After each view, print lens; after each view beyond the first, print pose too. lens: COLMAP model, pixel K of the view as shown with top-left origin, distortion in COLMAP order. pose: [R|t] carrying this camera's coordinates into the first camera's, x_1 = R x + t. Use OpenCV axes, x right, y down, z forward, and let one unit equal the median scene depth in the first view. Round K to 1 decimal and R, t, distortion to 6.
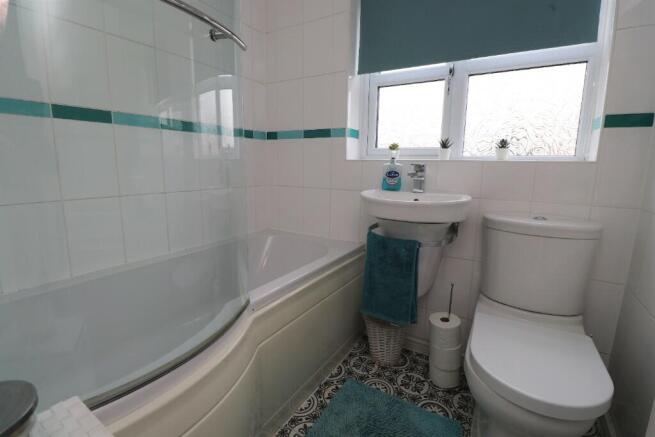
lens RADIAL K [[301.4, 0, 329.2], [0, 301.4, 209.8], [0, 0, 1]] dist [-0.009801, -0.000601]
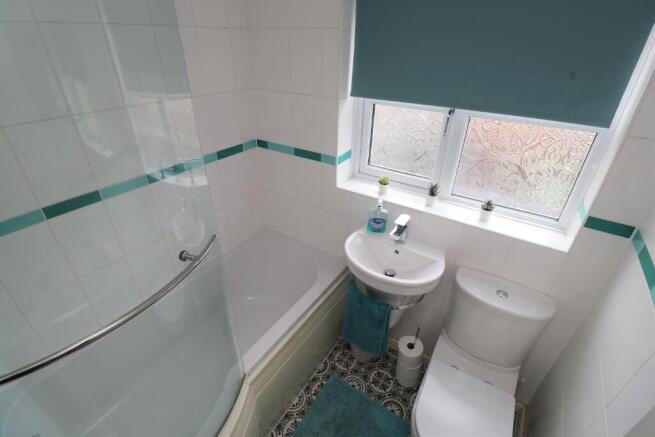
lens RADIAL K [[301.4, 0, 329.2], [0, 301.4, 209.8], [0, 0, 1]] dist [-0.009801, -0.000601]
pose [[0.999402, 0.019101, -0.028827, 0.078812], [-0.008015, 0.938855, 0.344220, -0.548502], [0.033639, -0.343783, 0.938447, 0.040759]]
